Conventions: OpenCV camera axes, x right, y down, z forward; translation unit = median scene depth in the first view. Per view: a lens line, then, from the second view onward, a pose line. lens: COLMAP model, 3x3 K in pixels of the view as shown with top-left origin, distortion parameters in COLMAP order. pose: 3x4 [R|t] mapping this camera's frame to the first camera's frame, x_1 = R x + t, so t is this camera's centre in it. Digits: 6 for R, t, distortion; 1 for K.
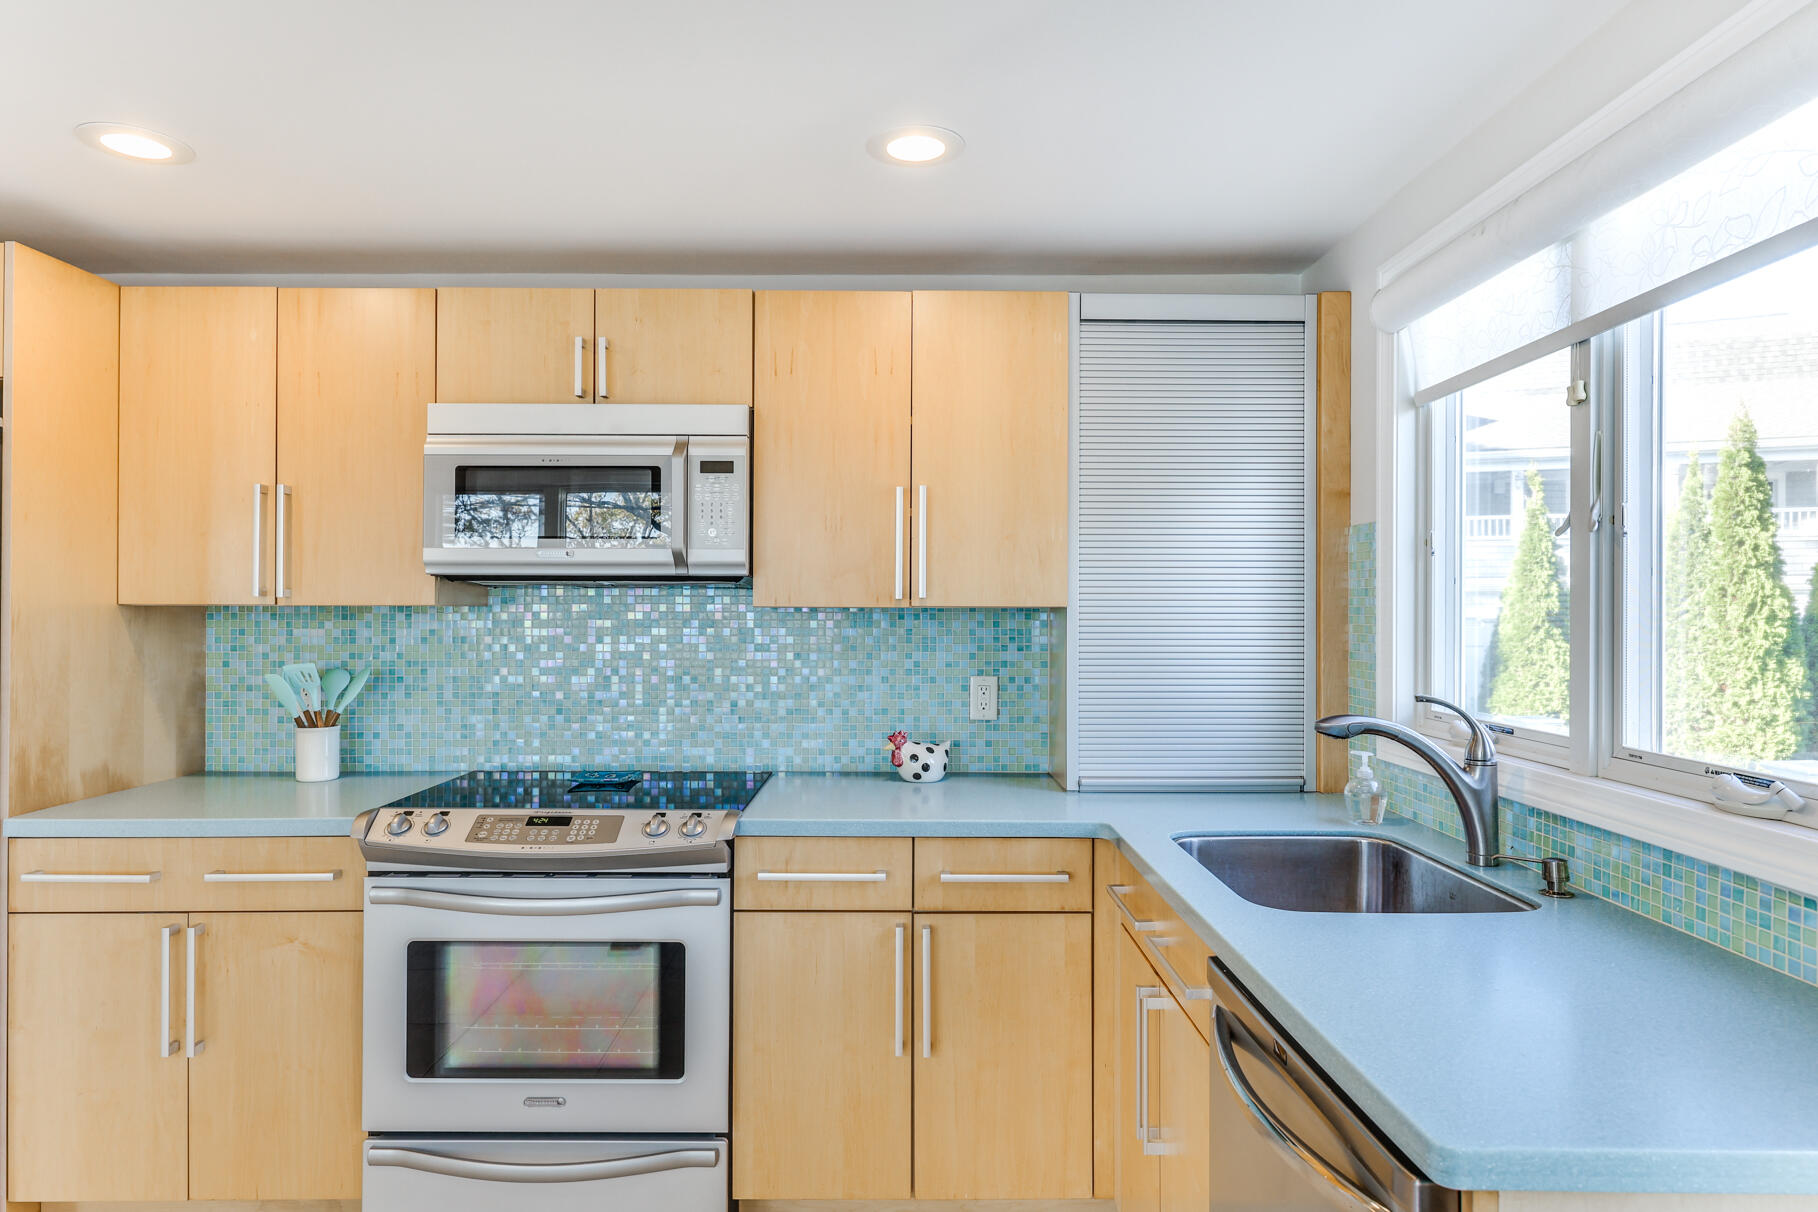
lens RADIAL K [[1067.3, 0, 905.0], [0, 1067.3, 602.0], [0, 0, 1]] dist [0.001902, 0.000237]
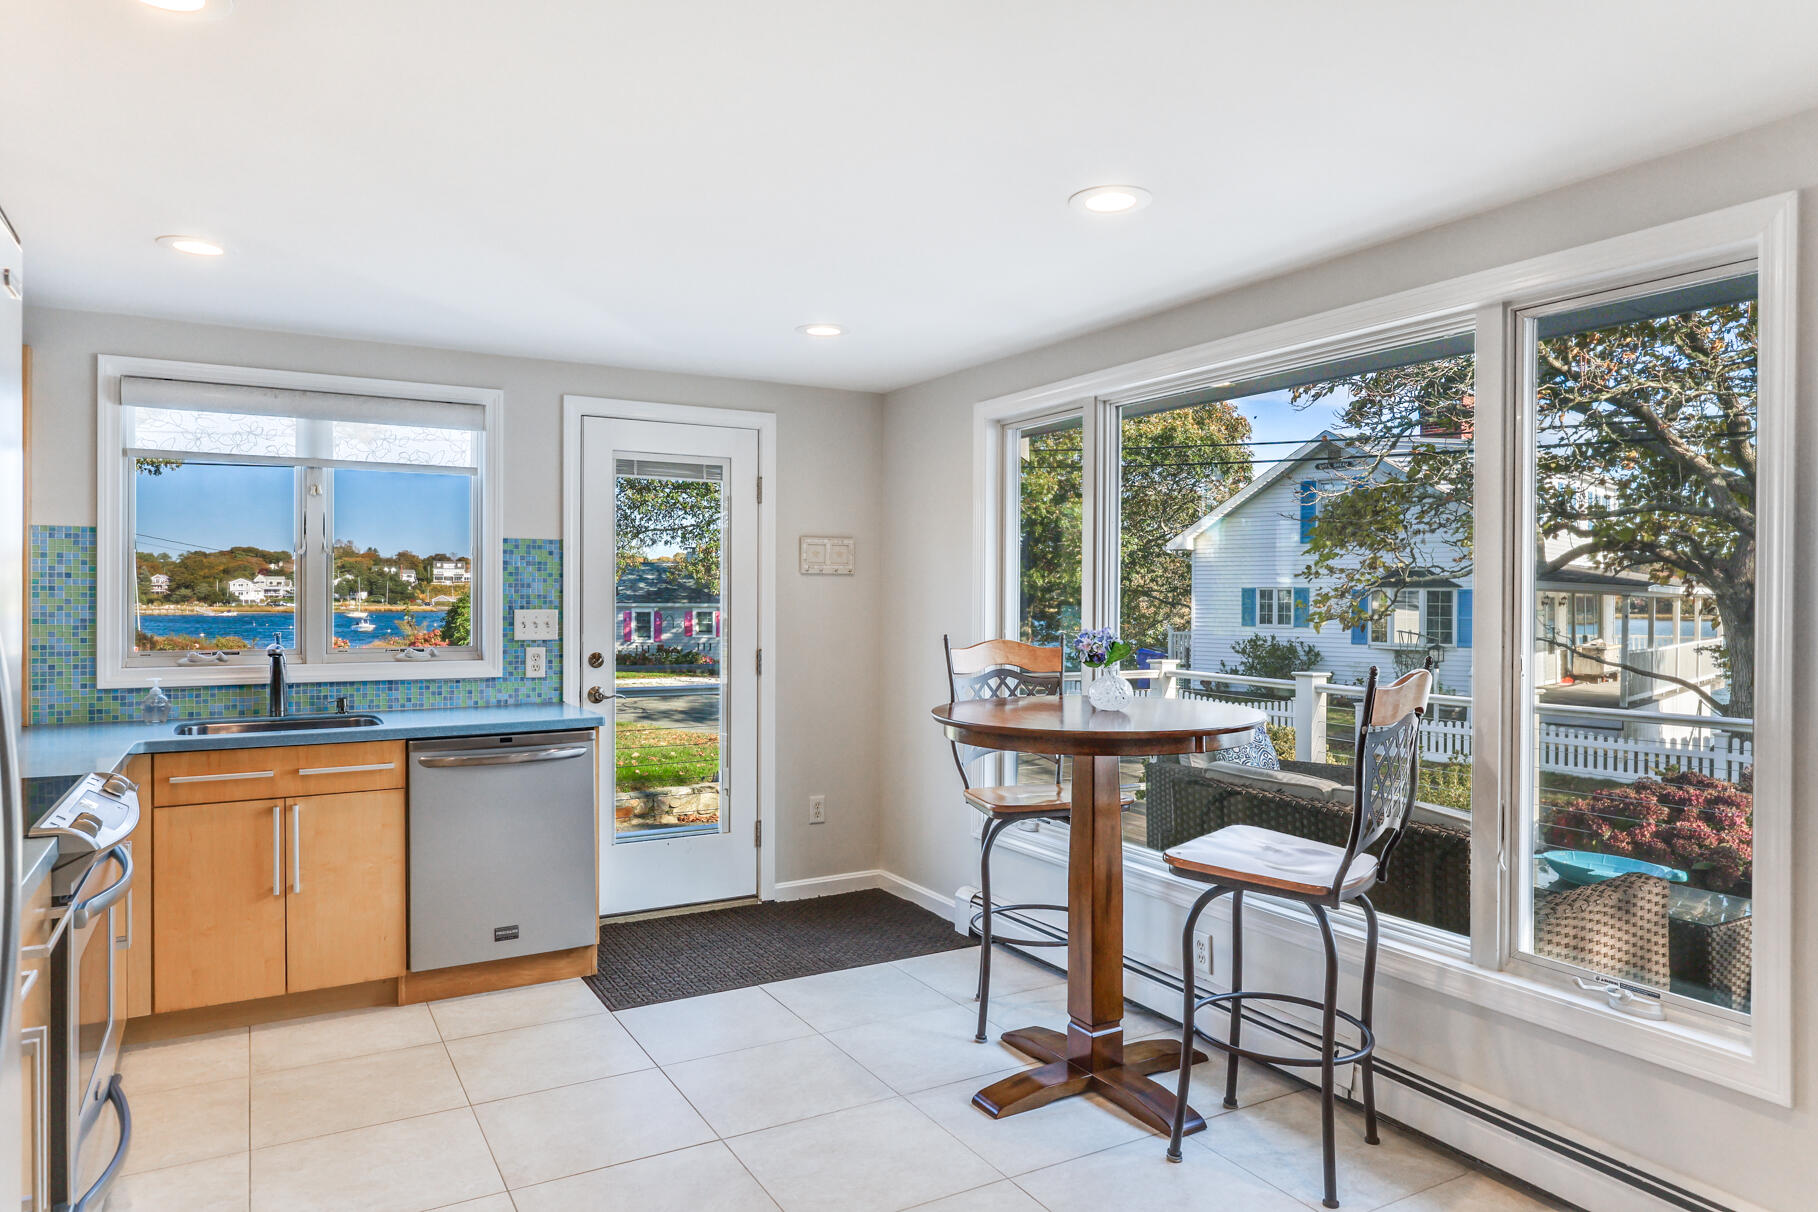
lens RADIAL K [[1163.7, 0, 909.0], [0, 1163.7, 606.0], [0, 0, 1]] dist [-0.000280, 0.000040]
pose [[-0.492443, -0.009764, 0.870290, -1.249911], [-0.008728, 0.999942, 0.006280, 0.010411], [-0.870301, -0.004503, -0.492499, 0.675173]]
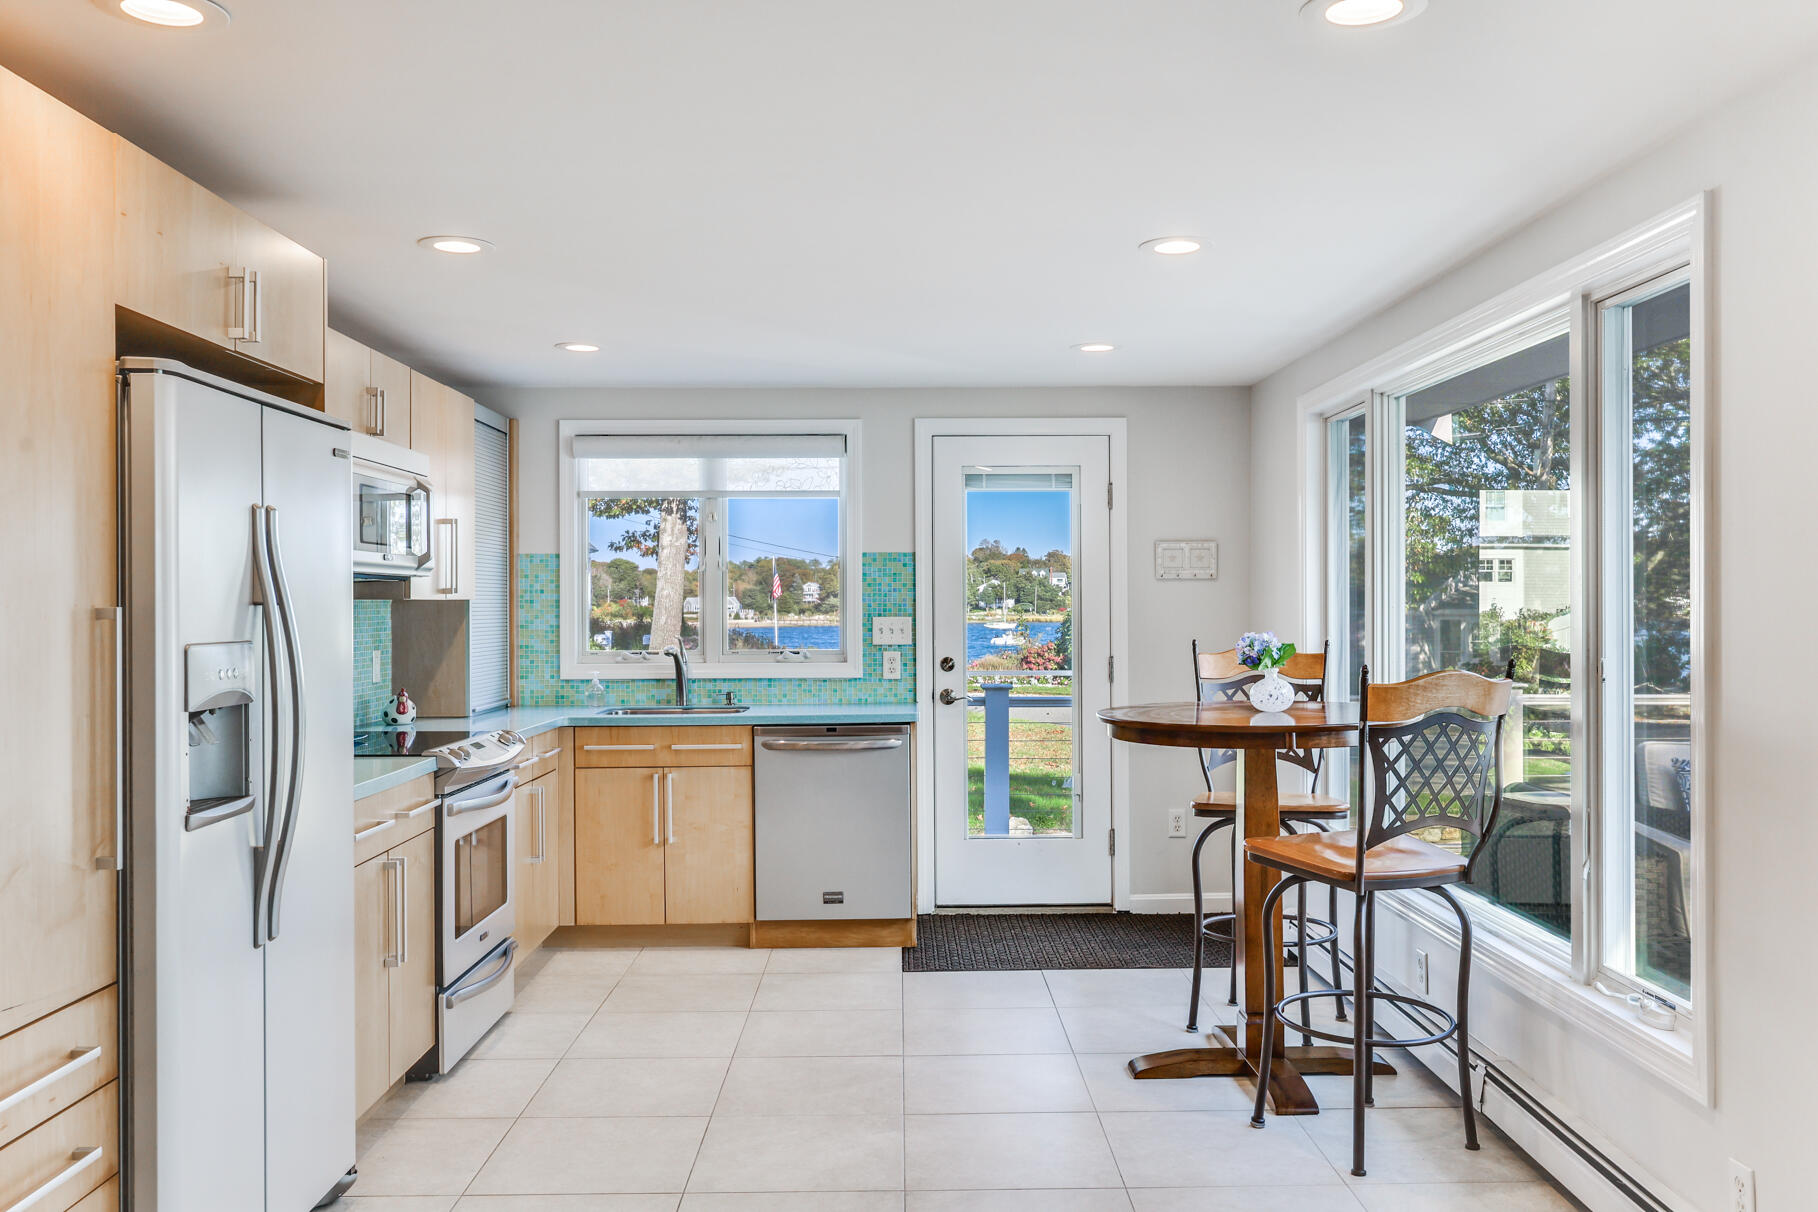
lens RADIAL K [[1494.3, 0, 909.0], [0, 1494.3, 606.0], [0, 0, 1]] dist [-0.004228, -0.002223]
pose [[-0.006626, -0.002930, 0.999974, -1.842921], [0.000062, 0.999996, 0.002930, 0.007059], [-0.999978, 0.000081, -0.006625, 0.328078]]
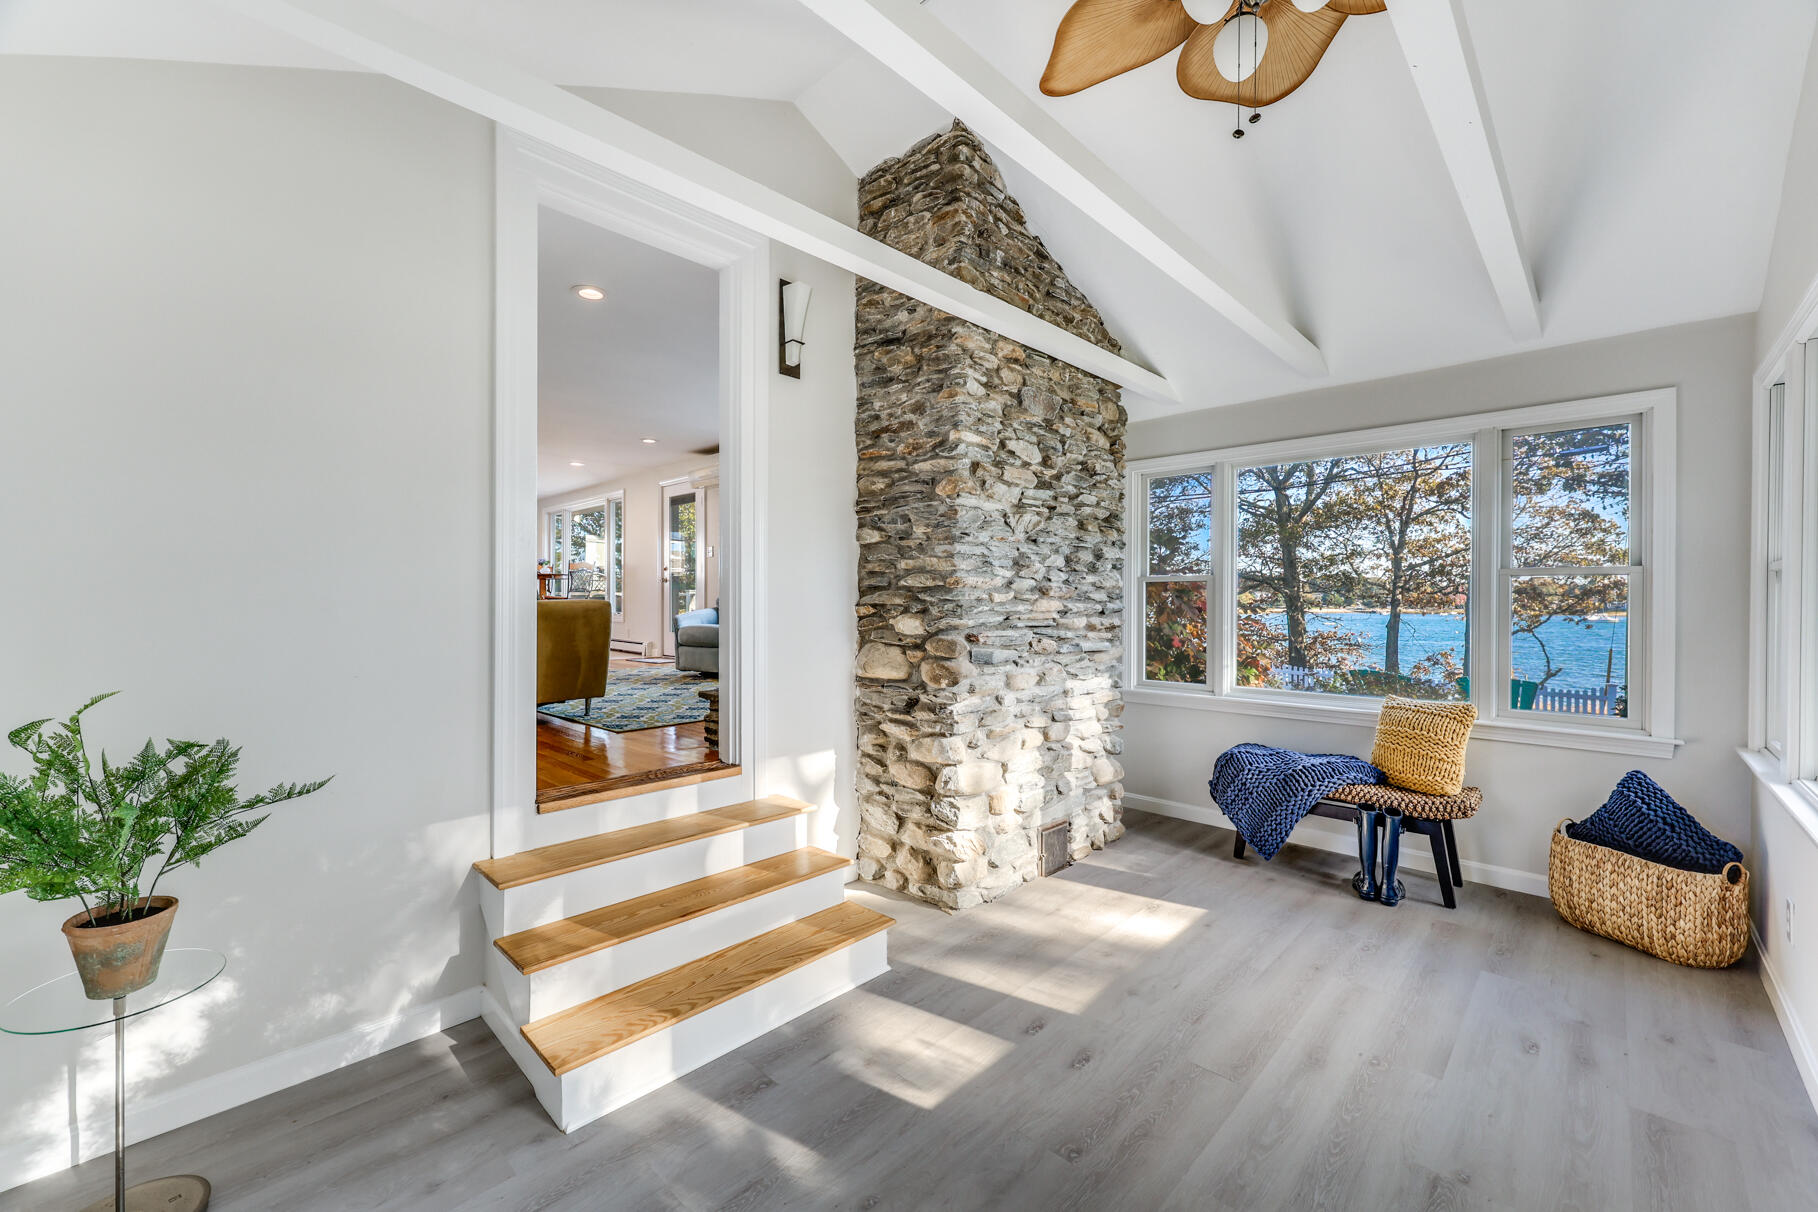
lens RADIAL K [[761.1, 0, 909.0], [0, 761.1, 607.5], [0, 0, 1]] dist [0.002019, 0.000484]
pose [[-0.709321, -0.001597, 0.704883, -4.143044], [-0.004238, 0.999989, -0.002000, 0.263758], [-0.704872, -0.004406, -0.709320, 1.298183]]
